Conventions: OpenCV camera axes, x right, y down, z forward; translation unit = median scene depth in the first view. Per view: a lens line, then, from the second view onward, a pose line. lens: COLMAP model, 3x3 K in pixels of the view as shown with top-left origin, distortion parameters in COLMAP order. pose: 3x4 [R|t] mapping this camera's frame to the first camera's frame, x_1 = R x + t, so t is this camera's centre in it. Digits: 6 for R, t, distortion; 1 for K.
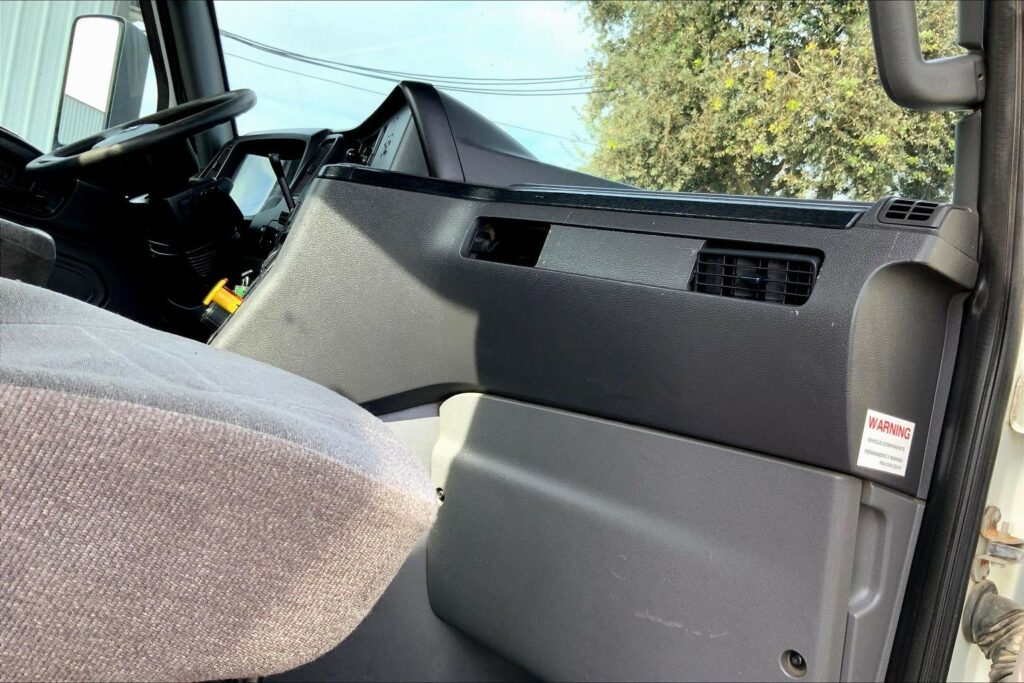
lens RADIAL K [[844.3, 0, 507.3], [0, 844.3, 339.2], [0, 0, 1]] dist [0.099096, -0.214254]
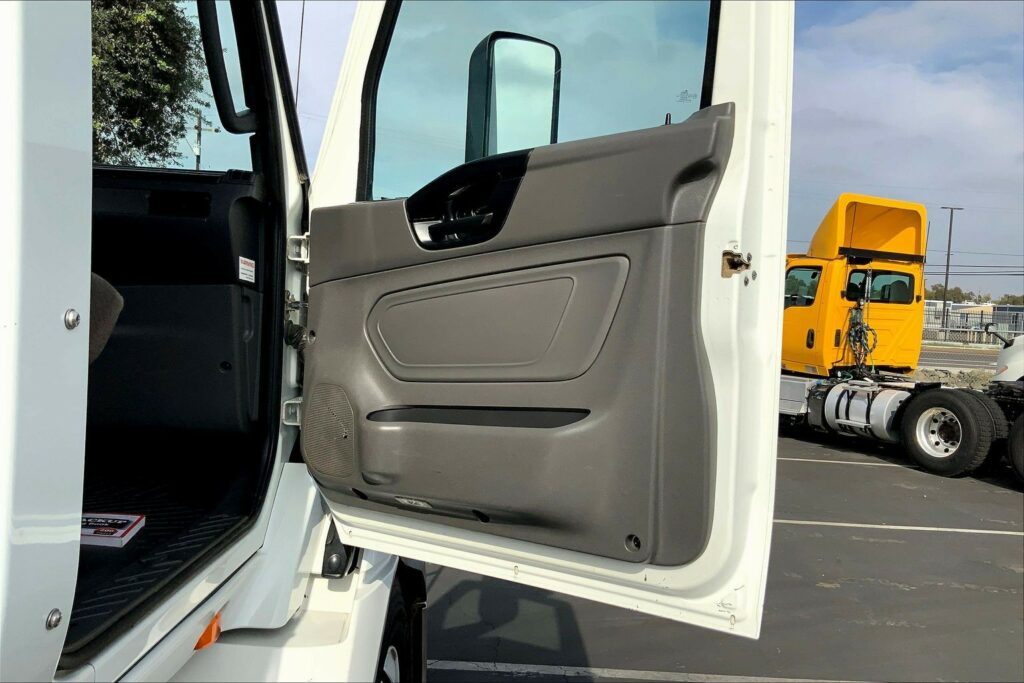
lens RADIAL K [[844.3, 0, 507.3], [0, 844.3, 339.2], [0, 0, 1]] dist [0.099096, -0.214254]
pose [[0.659716, -0.189112, 0.727332, -0.889305], [0.115940, 0.981845, 0.150126, 0.034542], [-0.742518, -0.014714, 0.669665, -1.221611]]
